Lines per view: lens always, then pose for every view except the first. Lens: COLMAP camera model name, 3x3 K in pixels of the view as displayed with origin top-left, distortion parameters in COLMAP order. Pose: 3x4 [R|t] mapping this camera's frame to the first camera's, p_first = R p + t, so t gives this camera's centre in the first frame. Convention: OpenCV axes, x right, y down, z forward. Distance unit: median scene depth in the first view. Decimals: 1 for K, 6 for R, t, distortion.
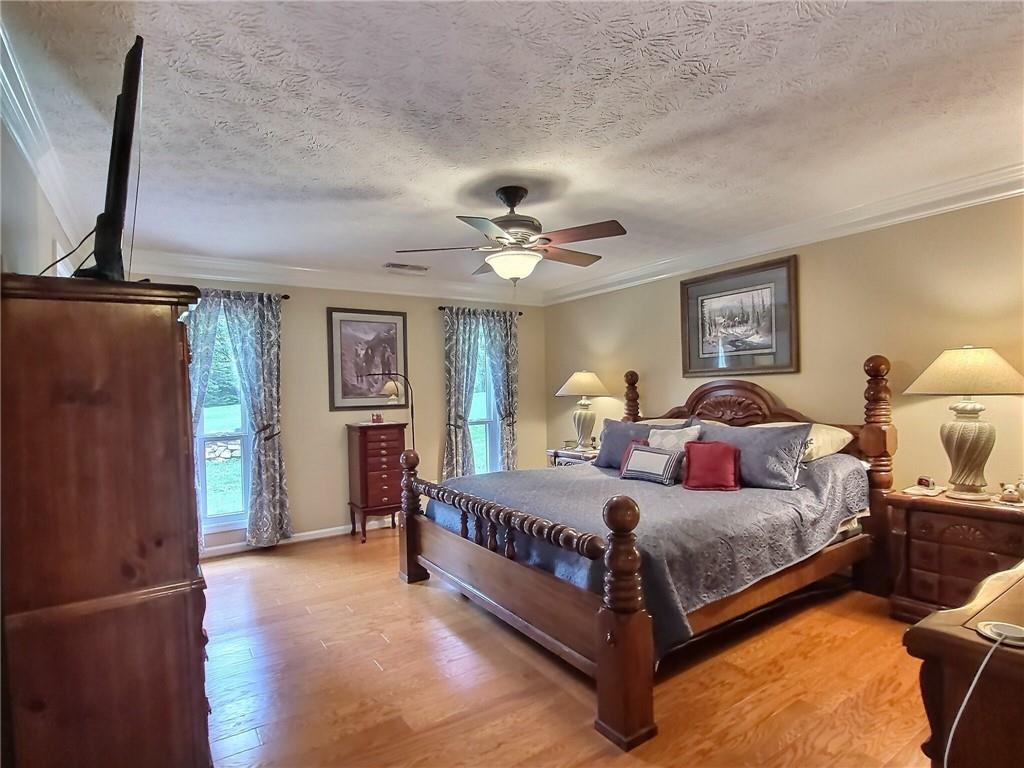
lens RADIAL K [[527.1, 0, 509.9], [0, 527.1, 388.0], [0, 0, 1]] dist [-0.007243, -0.000606]
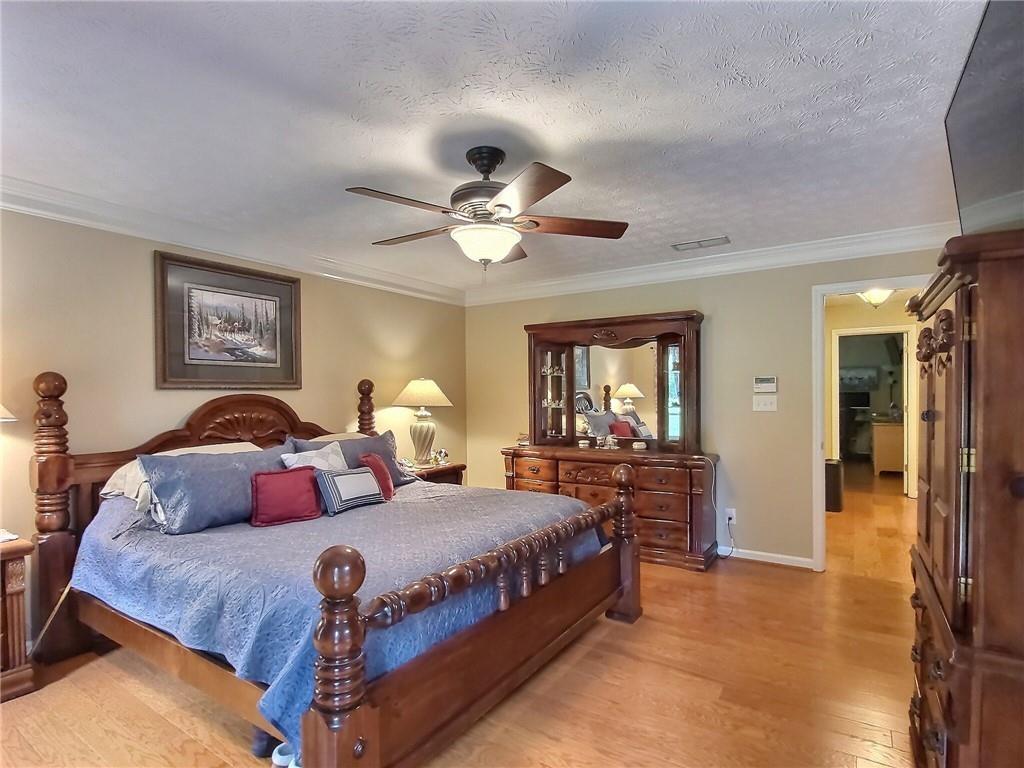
lens RADIAL K [[527.1, 0, 514.3], [0, 527.1, 388.2], [0, 0, 1]] dist [-0.007243, -0.000606]
pose [[-0.388099, 0.044590, 0.920538, -0.554162], [0.019881, 0.999002, -0.040009, 0.018093], [-0.921403, 0.002773, -0.388598, 0.945077]]
